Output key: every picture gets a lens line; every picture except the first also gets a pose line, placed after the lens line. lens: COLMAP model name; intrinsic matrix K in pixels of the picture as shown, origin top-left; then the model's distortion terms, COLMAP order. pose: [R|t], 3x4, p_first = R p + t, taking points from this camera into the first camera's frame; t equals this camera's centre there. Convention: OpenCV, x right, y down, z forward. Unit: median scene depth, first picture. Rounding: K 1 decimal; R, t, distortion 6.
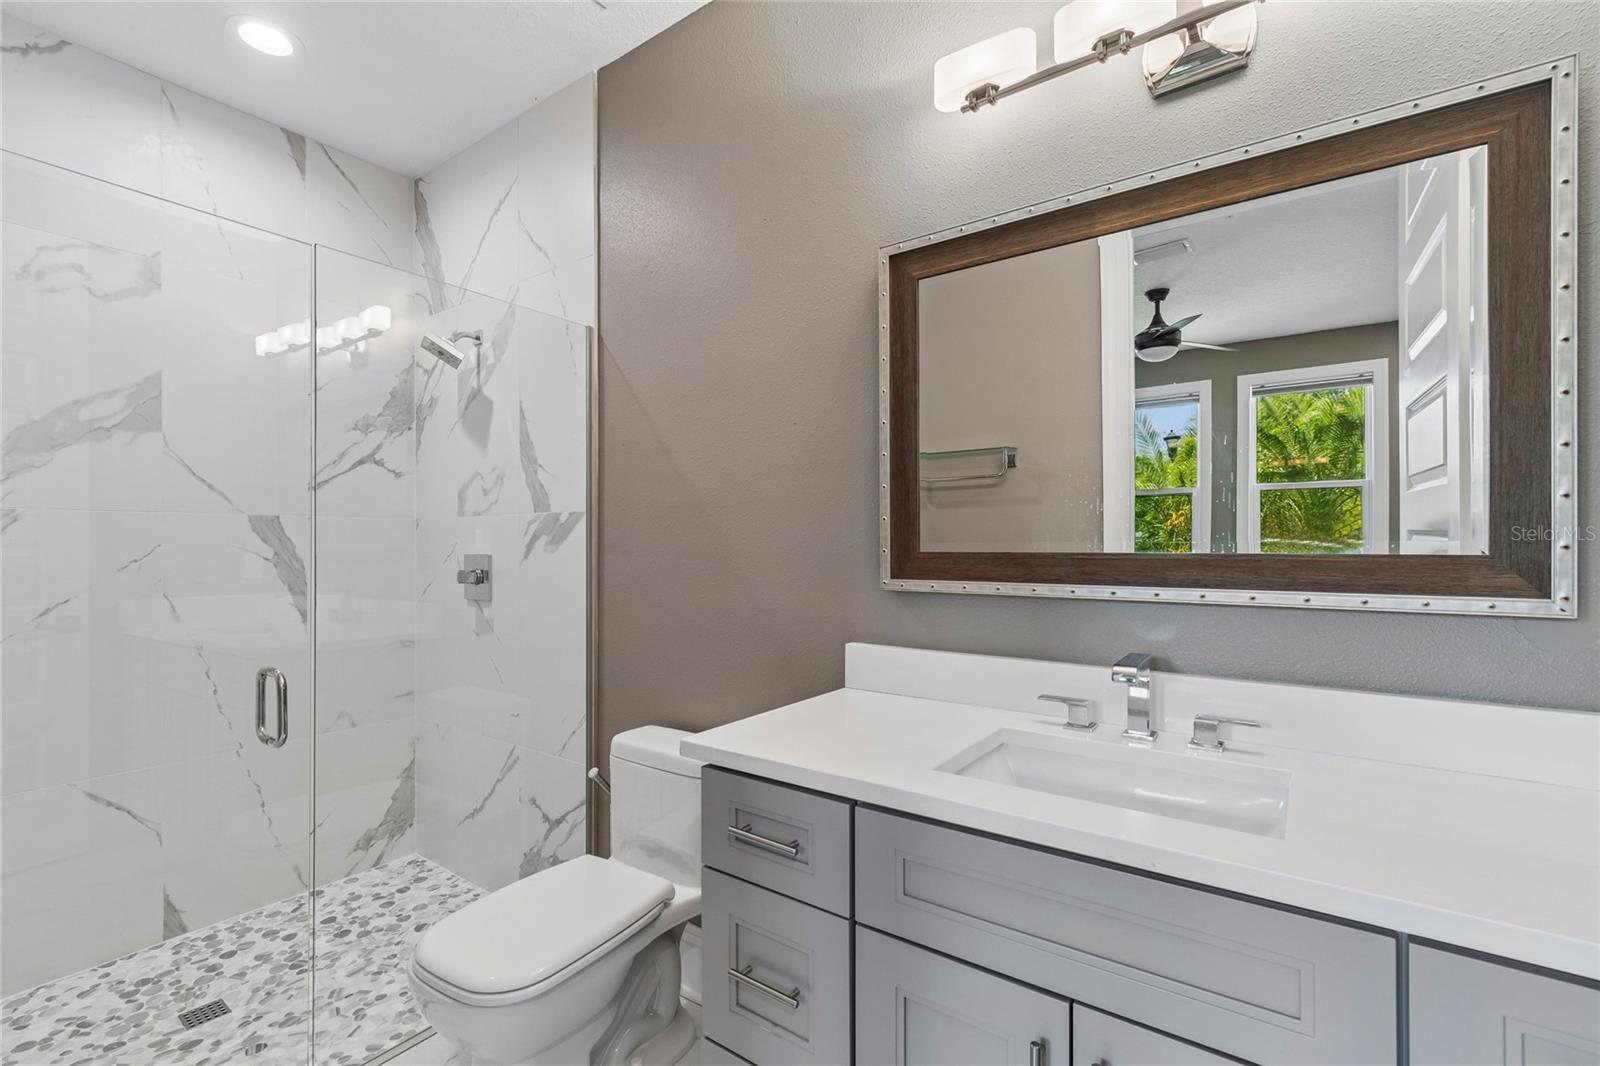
lens RADIAL K [[719.6, 0, 800.1], [0, 719.6, 534.0], [0, 0, 1]] dist [0.001862, 0.000179]
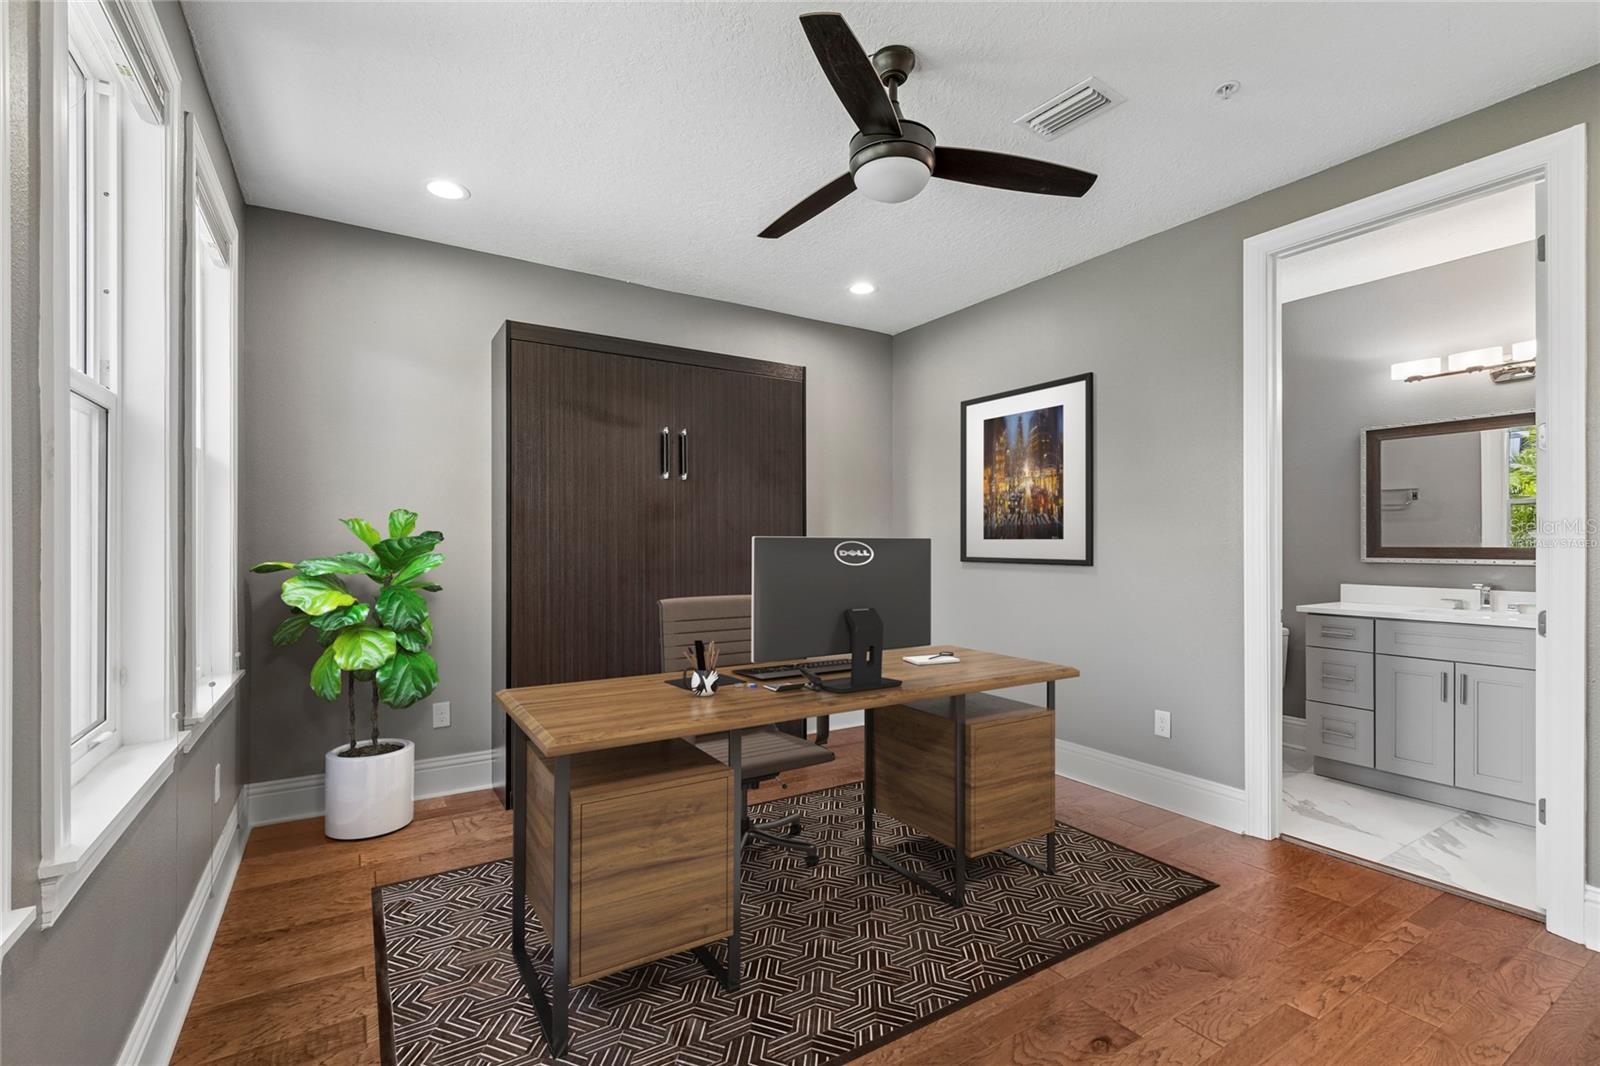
lens RADIAL K [[719.6, 0, 800.0], [0, 719.6, 534.3], [0, 0, 1]] dist [0.001862, 0.000179]
pose [[0.925598, -0.000737, -0.378508, -0.789867], [0.001003, 0.999999, 0.000506, -0.023720], [0.378507, -0.000848, 0.925598, -2.188011]]
